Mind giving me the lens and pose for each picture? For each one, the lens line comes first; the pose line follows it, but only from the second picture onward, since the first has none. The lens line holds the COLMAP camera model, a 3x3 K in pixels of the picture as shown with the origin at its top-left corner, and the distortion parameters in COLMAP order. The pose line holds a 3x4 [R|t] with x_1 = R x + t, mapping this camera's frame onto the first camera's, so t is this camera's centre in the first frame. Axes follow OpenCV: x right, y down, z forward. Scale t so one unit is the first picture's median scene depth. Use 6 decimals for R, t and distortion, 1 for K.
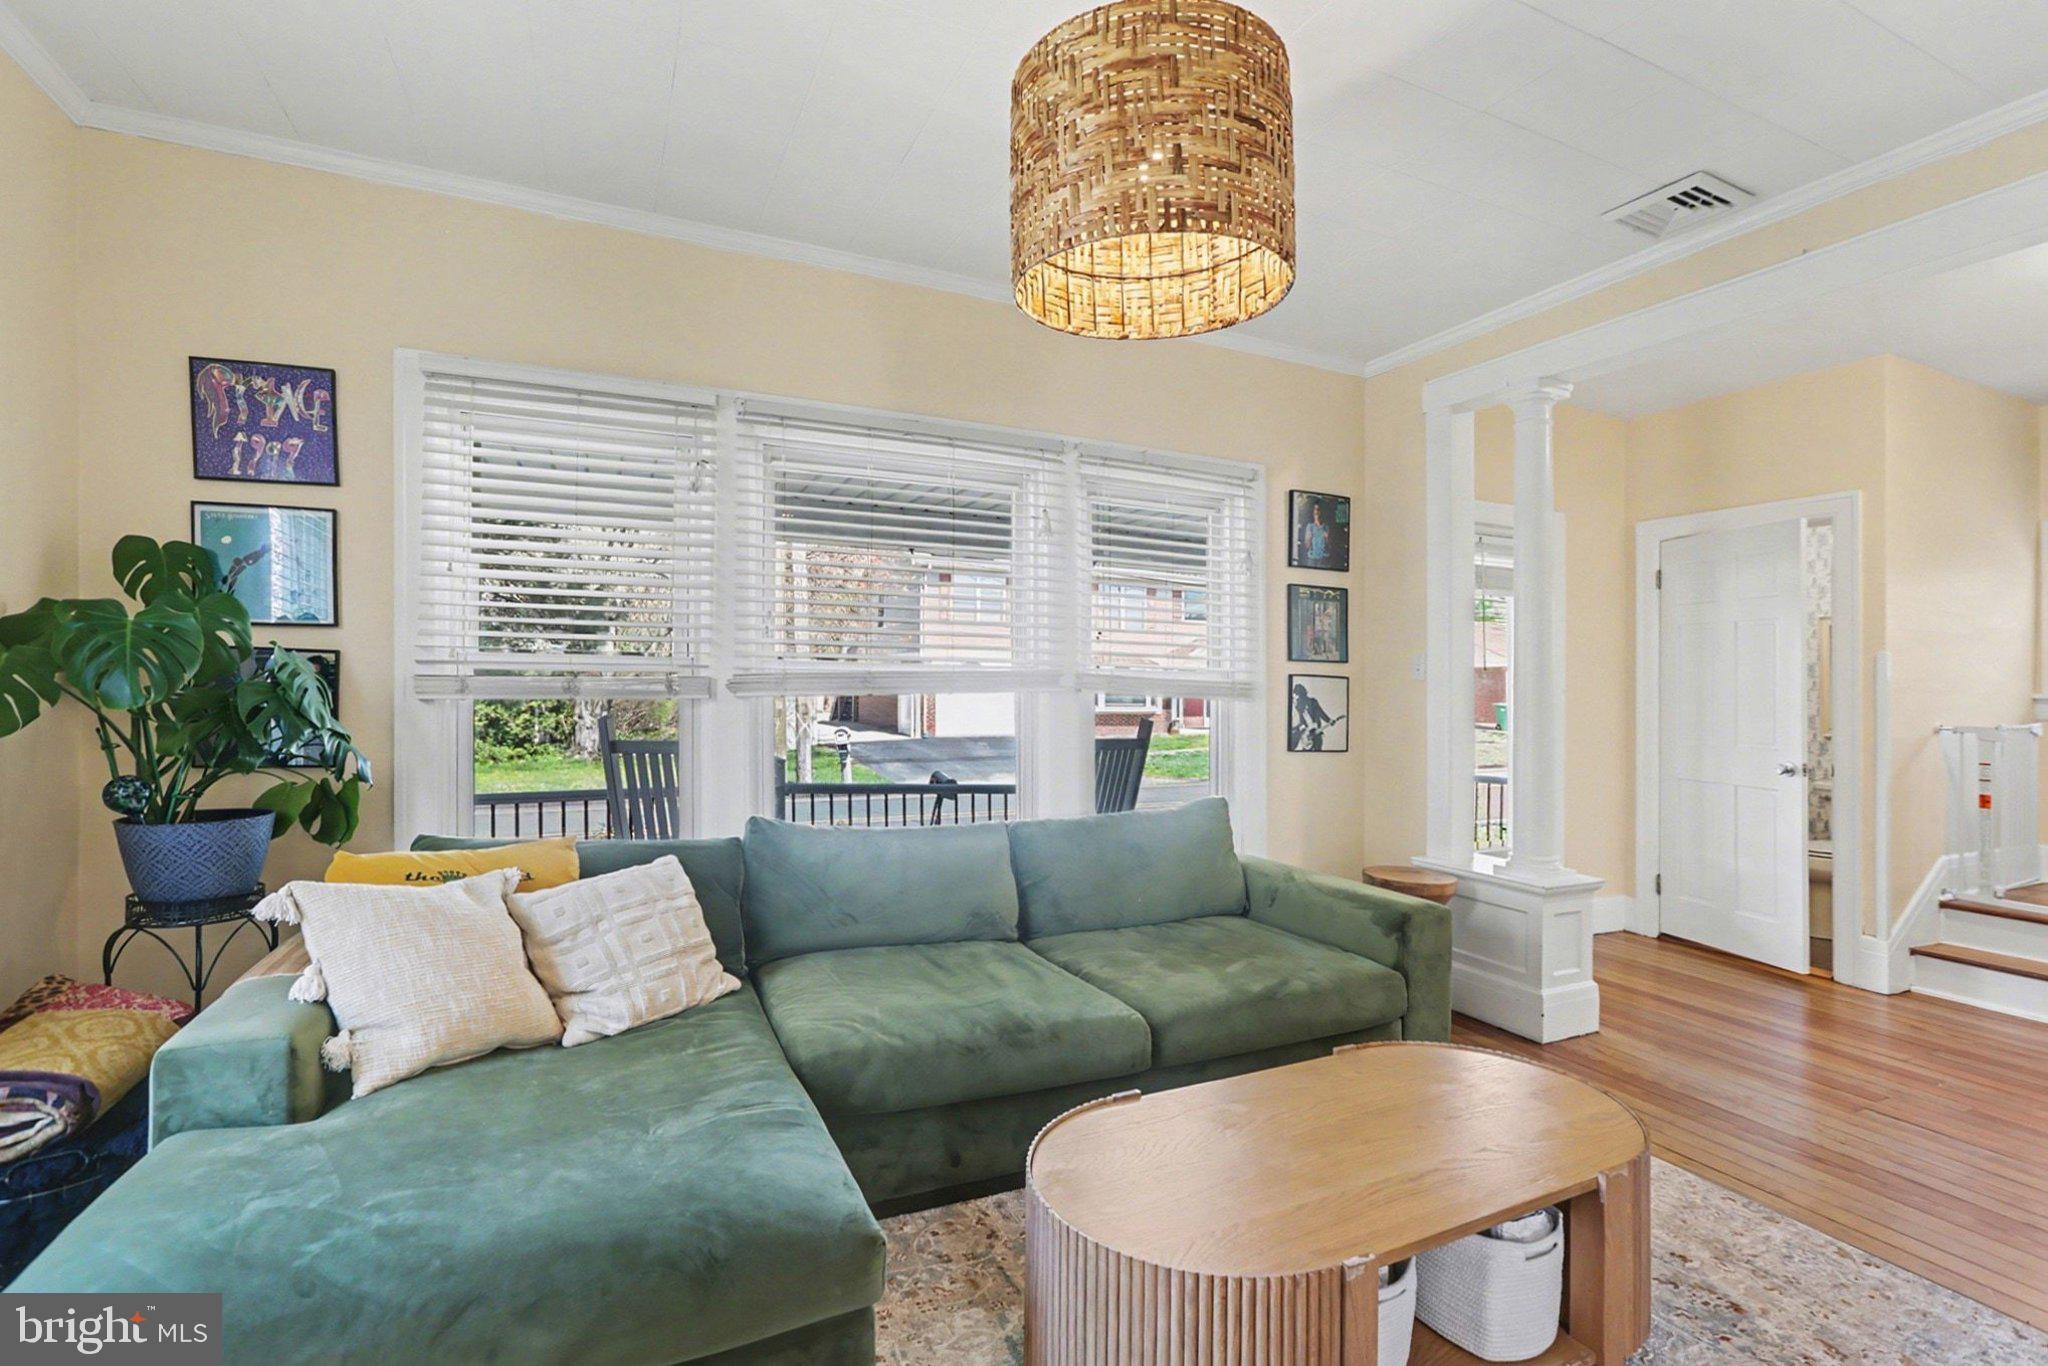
lens RADIAL K [[951.7, 0, 1031.5], [0, 951.7, 662.0], [0, 0, 1]] dist [-0.052471, 0.022498]
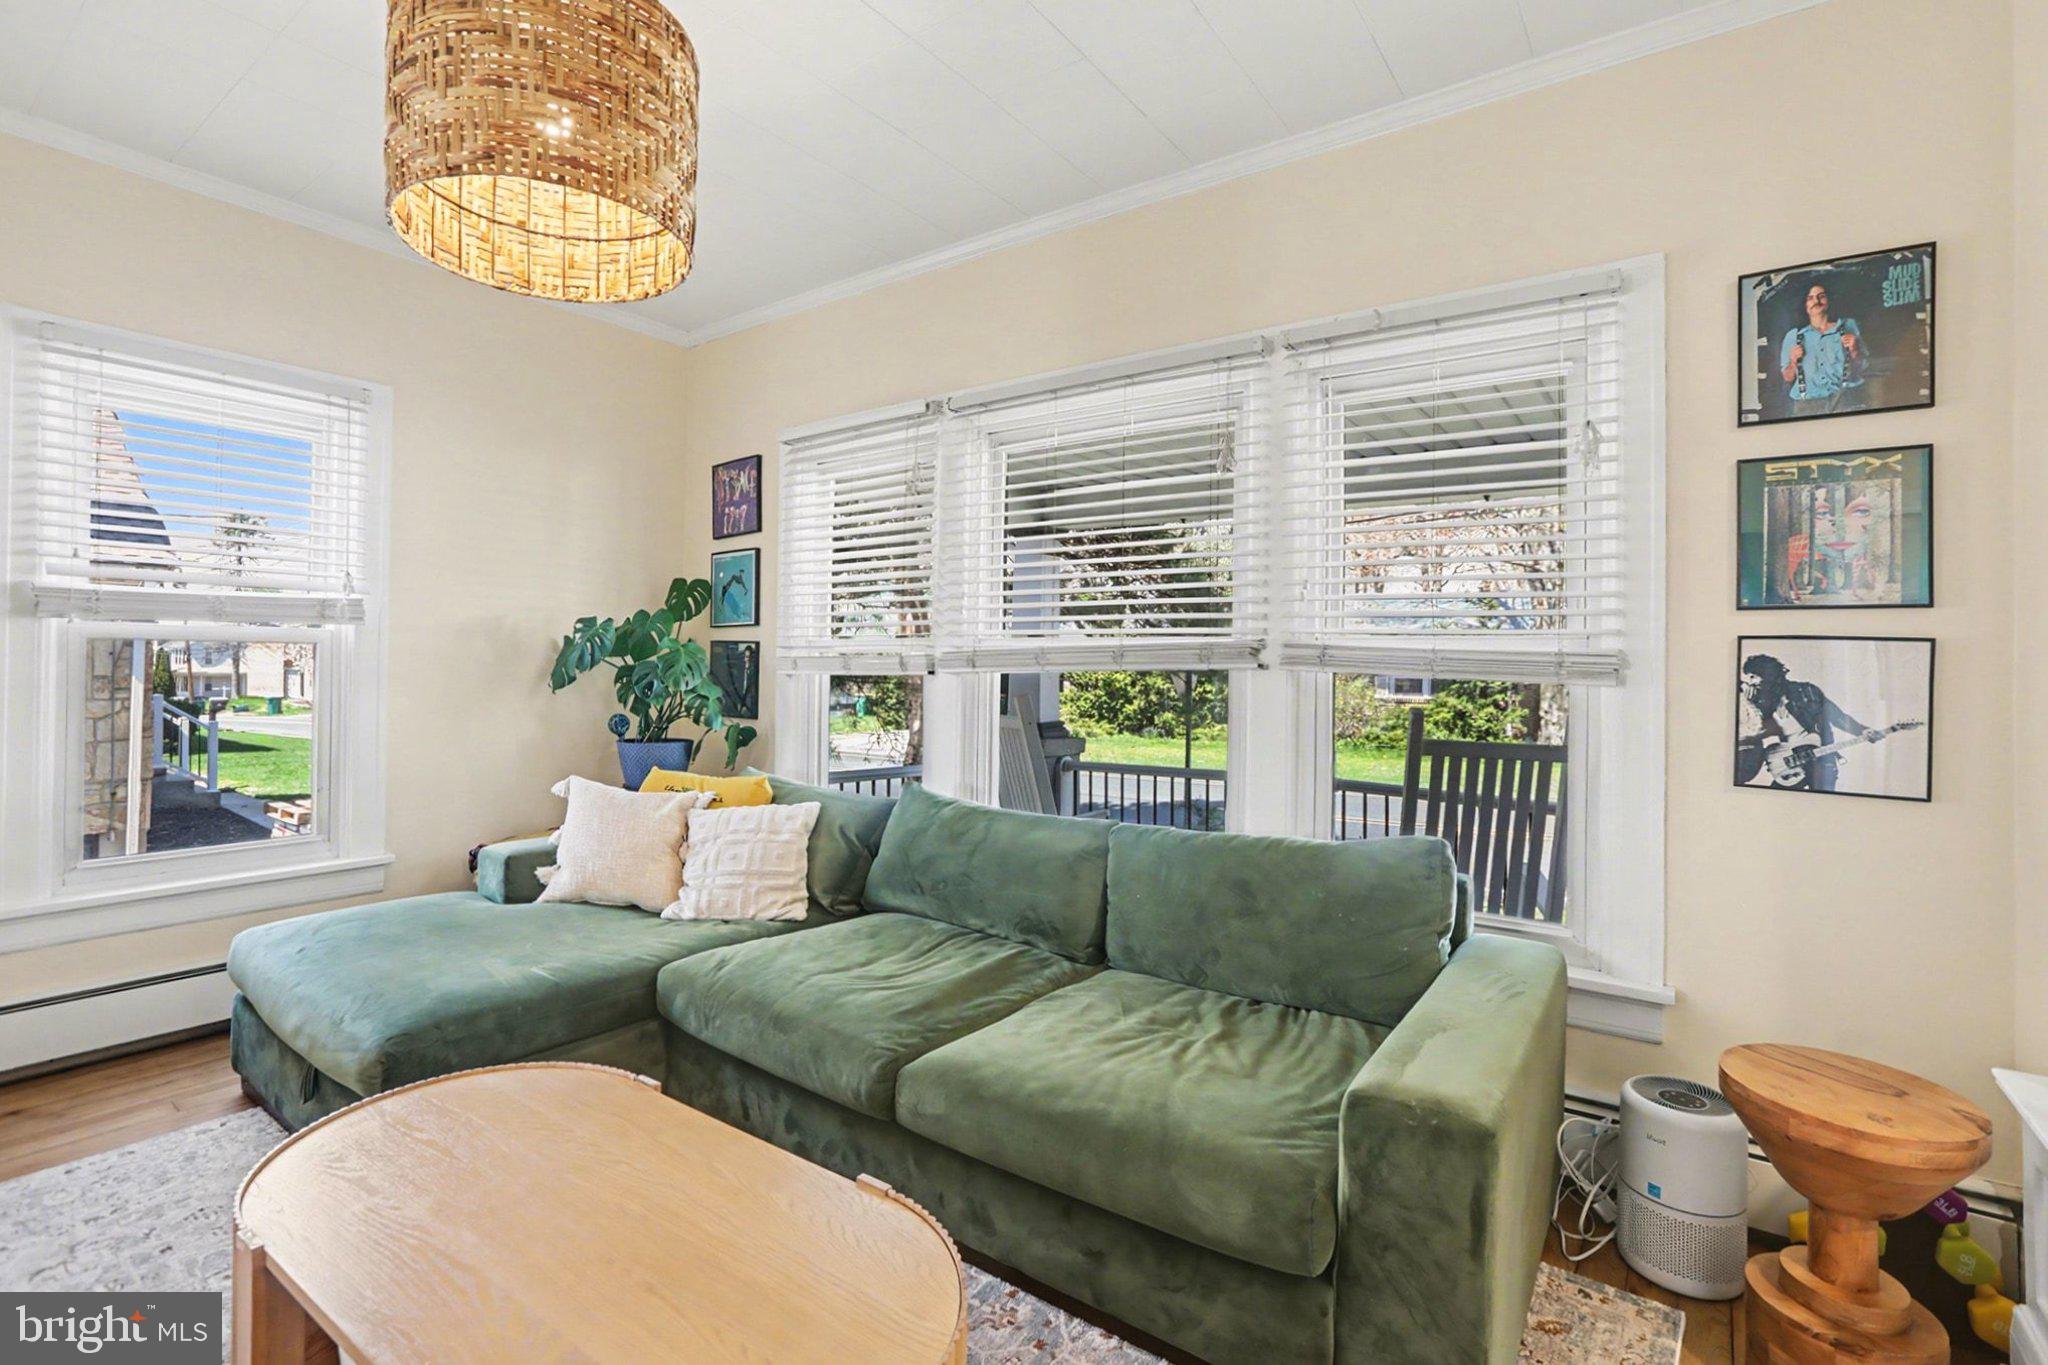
lens RADIAL K [[951.7, 0, 1031.5], [0, 951.7, 661.5], [0, 0, 1]] dist [-0.052471, 0.022498]
pose [[0.490126, -0.012677, -0.871559, 0.642068], [0.015737, 0.999860, -0.005694, 0.029058], [0.871509, -0.010925, 0.490257, 0.512219]]
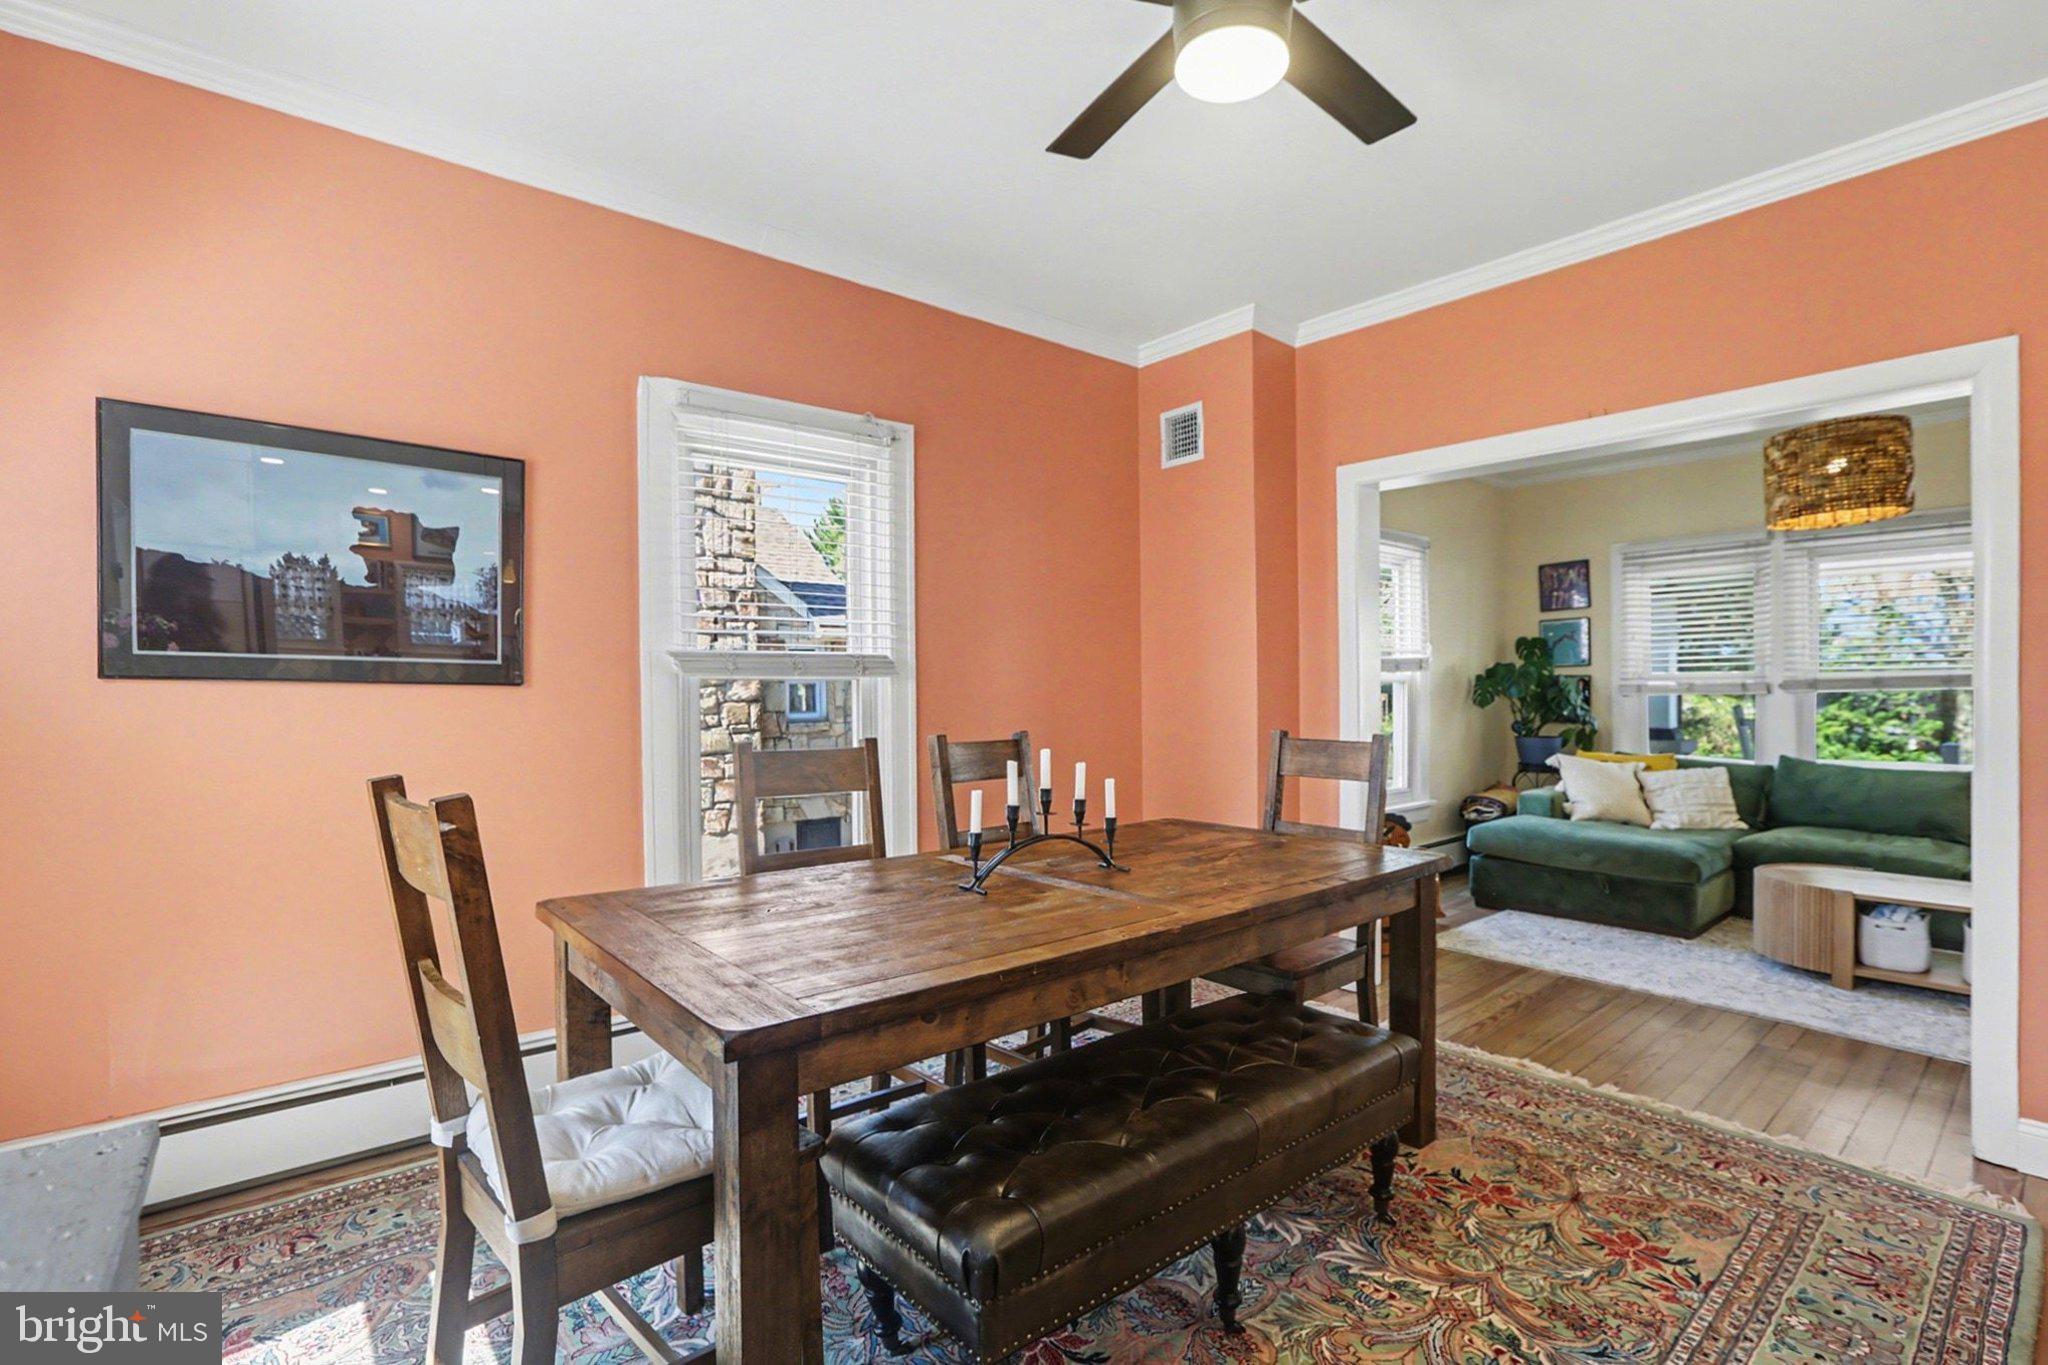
lens RADIAL K [[948.6, 0, 1038.5], [0, 948.6, 733.7], [0, 0, 1]] dist [-0.031107, 0.000290]
pose [[0.274255, 0.028753, -0.961227, 0.980155], [0.035064, 0.998589, 0.039874, -0.007100], [0.961017, -0.044640, 0.272860, -0.853488]]
